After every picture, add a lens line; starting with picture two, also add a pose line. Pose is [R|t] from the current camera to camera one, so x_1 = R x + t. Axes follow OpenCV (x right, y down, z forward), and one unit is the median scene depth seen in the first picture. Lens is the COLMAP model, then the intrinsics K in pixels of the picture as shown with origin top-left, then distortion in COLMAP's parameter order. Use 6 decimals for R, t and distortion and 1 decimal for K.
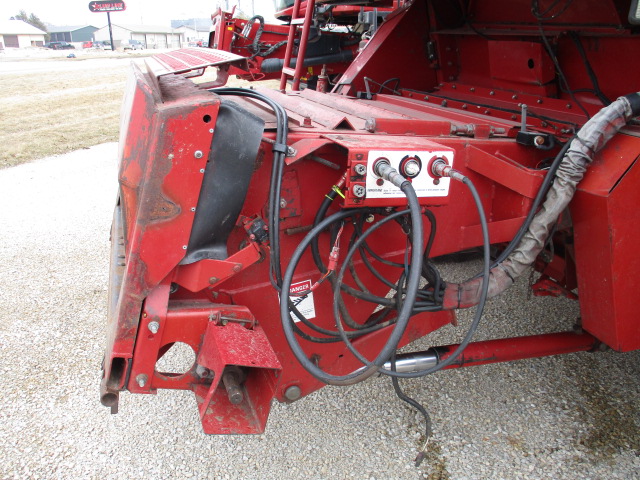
lens RADIAL K [[549.9, 0, 317.8], [0, 549.9, 234.3], [0, 0, 1]] dist [-0.038554, 0.004302]
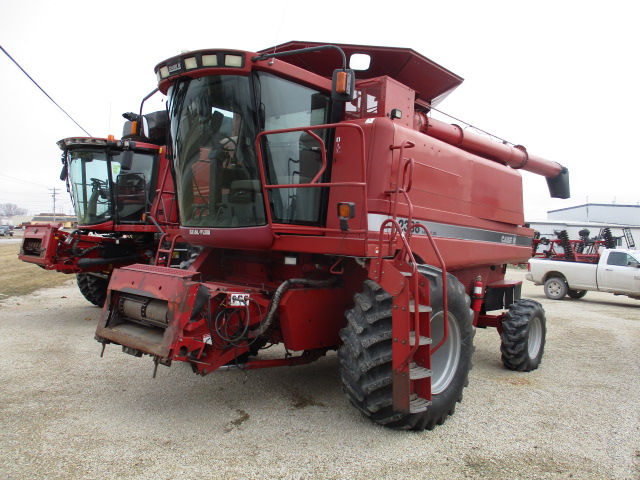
lens RADIAL K [[549.9, 0, 319.6], [0, 549.9, 239.0], [0, 0, 1]] dist [-0.038554, 0.004302]
pose [[0.882540, 0.021081, 0.469764, -1.095974], [0.130236, 0.948958, -0.287258, 0.629743], [-0.451843, 0.314697, 0.834748, -2.504817]]
